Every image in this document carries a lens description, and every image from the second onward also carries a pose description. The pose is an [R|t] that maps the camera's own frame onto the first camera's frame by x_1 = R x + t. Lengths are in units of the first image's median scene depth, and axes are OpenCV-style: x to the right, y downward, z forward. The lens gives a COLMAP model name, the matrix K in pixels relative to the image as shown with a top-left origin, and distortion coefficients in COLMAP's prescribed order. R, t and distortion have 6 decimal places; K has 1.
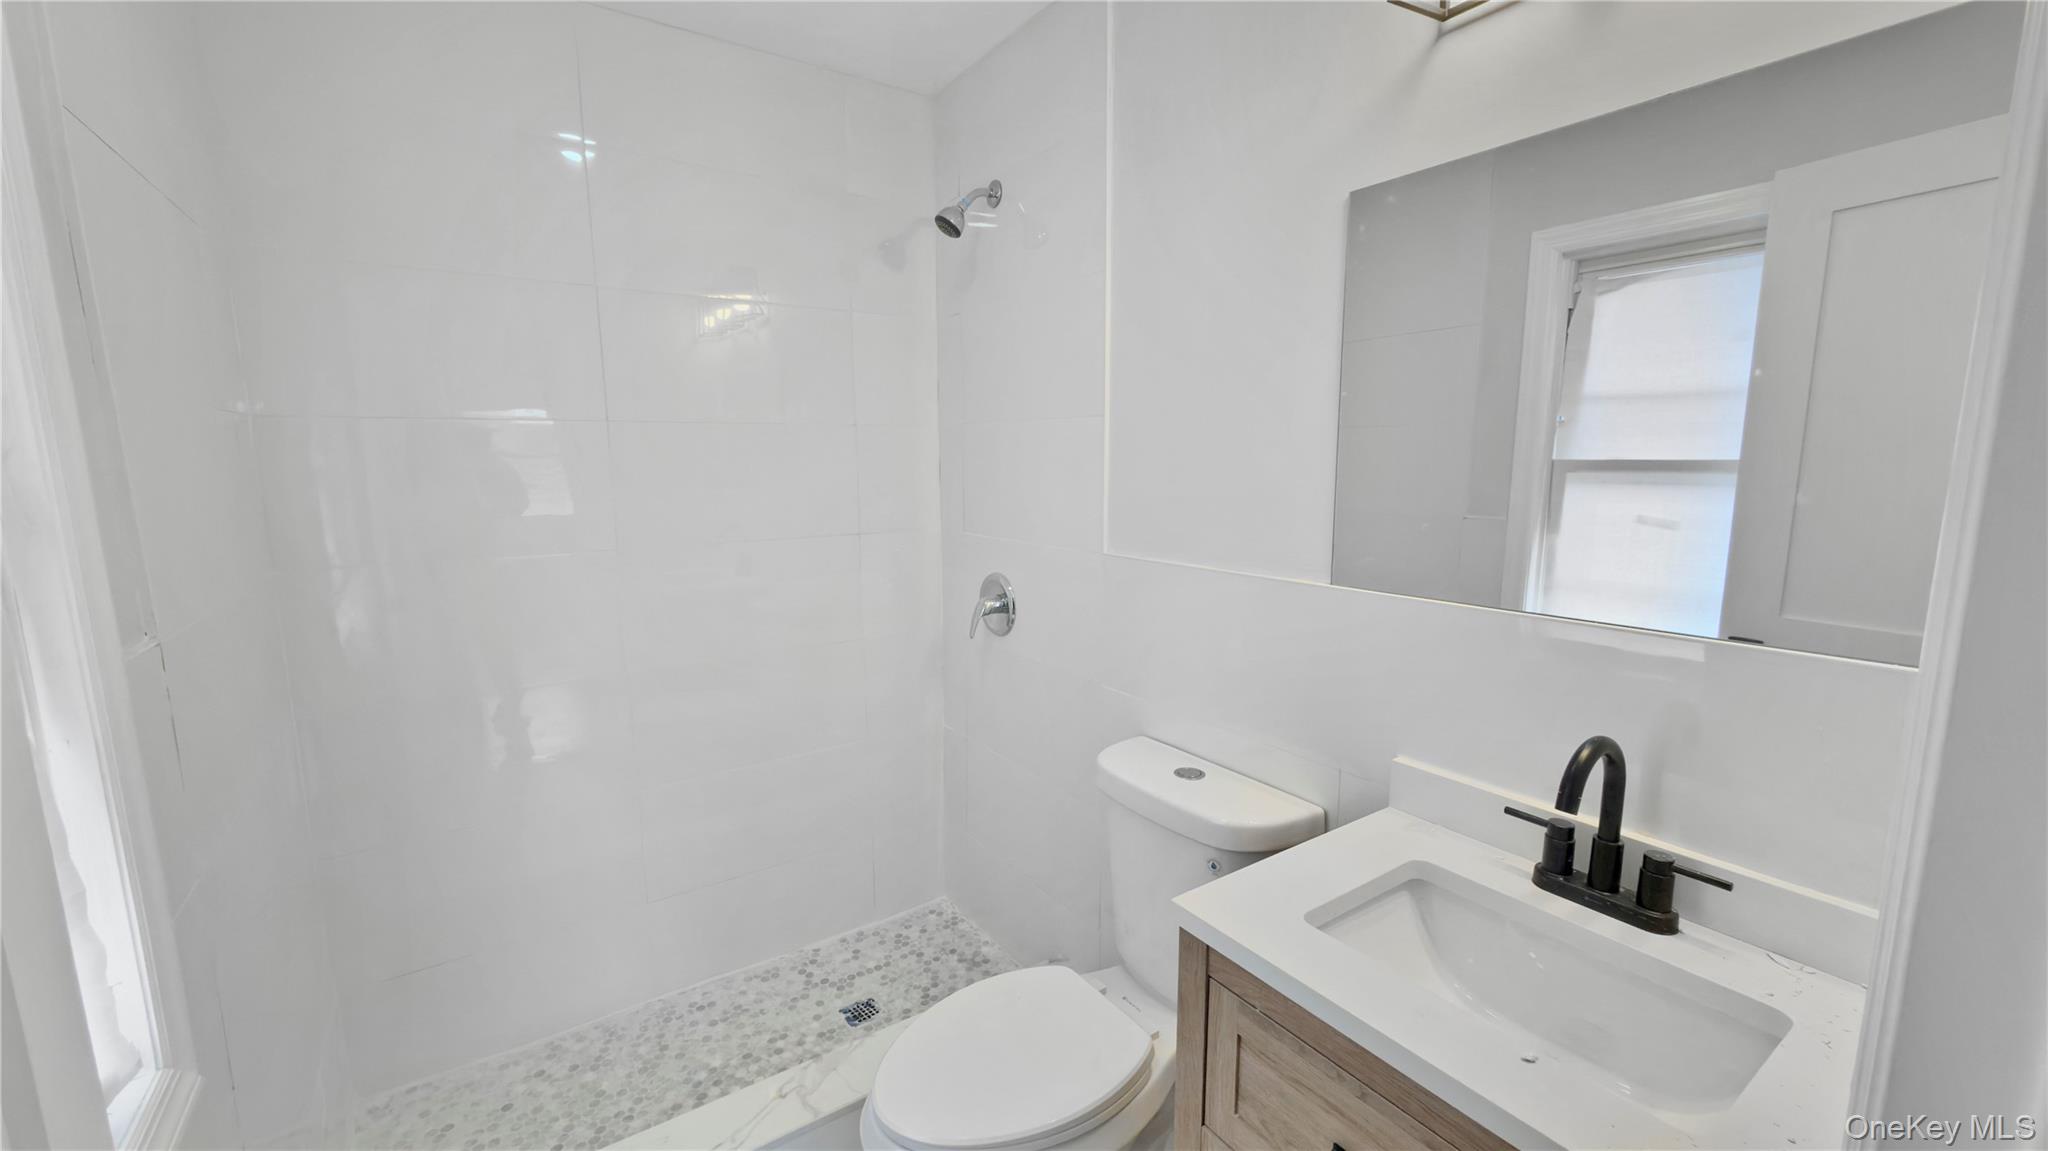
lens RADIAL K [[823.5, 0, 1023.3], [0, 823.5, 583.1], [0, 0, 1]] dist [0.001100, -0.000323]
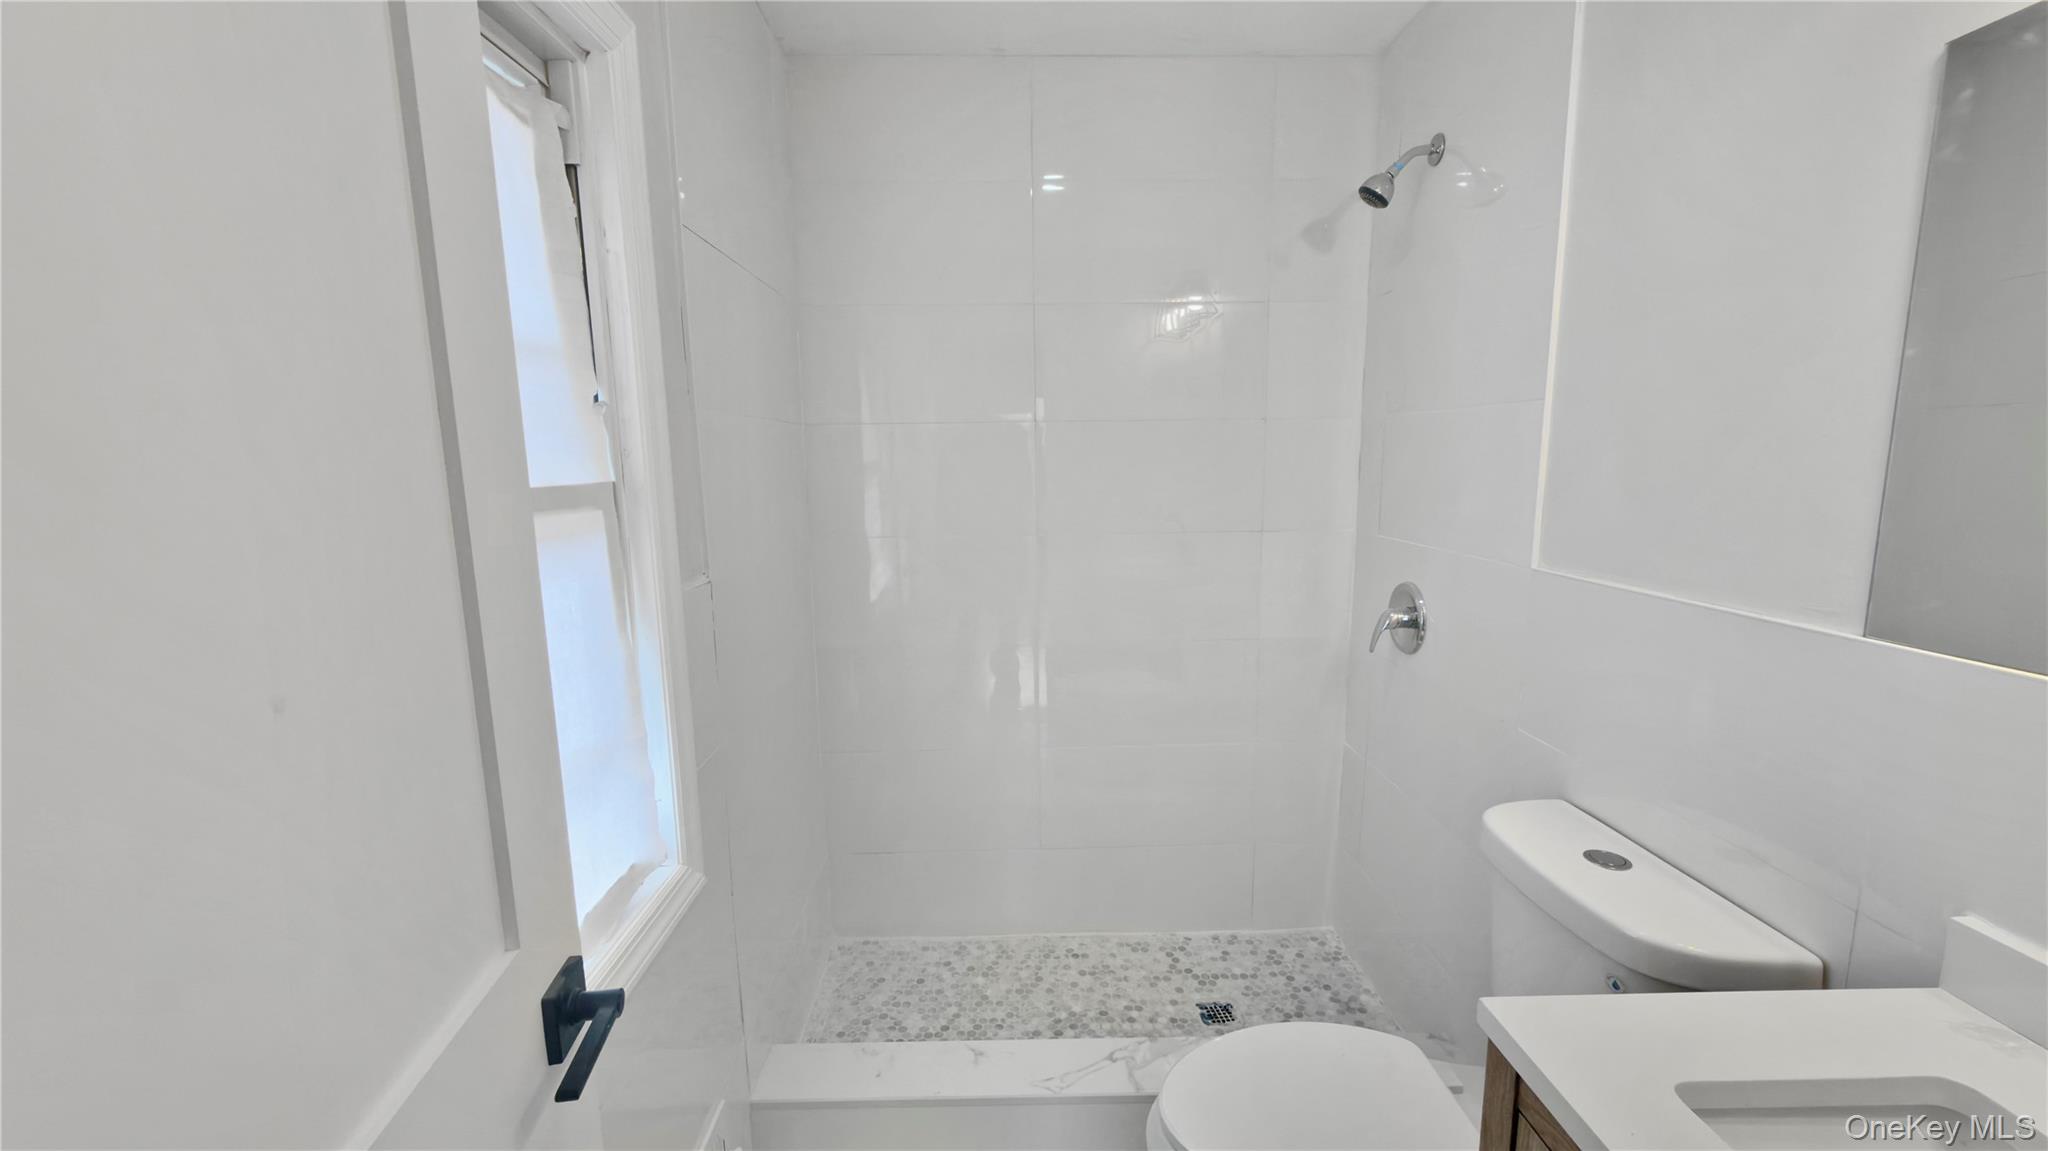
lens RADIAL K [[823.5, 0, 1023.3], [0, 823.5, 583.1], [0, 0, 1]] dist [0.001100, -0.000323]
pose [[0.832775, 0.082134, -0.547485, 0.111993], [-0.079182, 0.996437, 0.029044, -0.004906], [0.547919, 0.019164, 0.836312, 0.036146]]
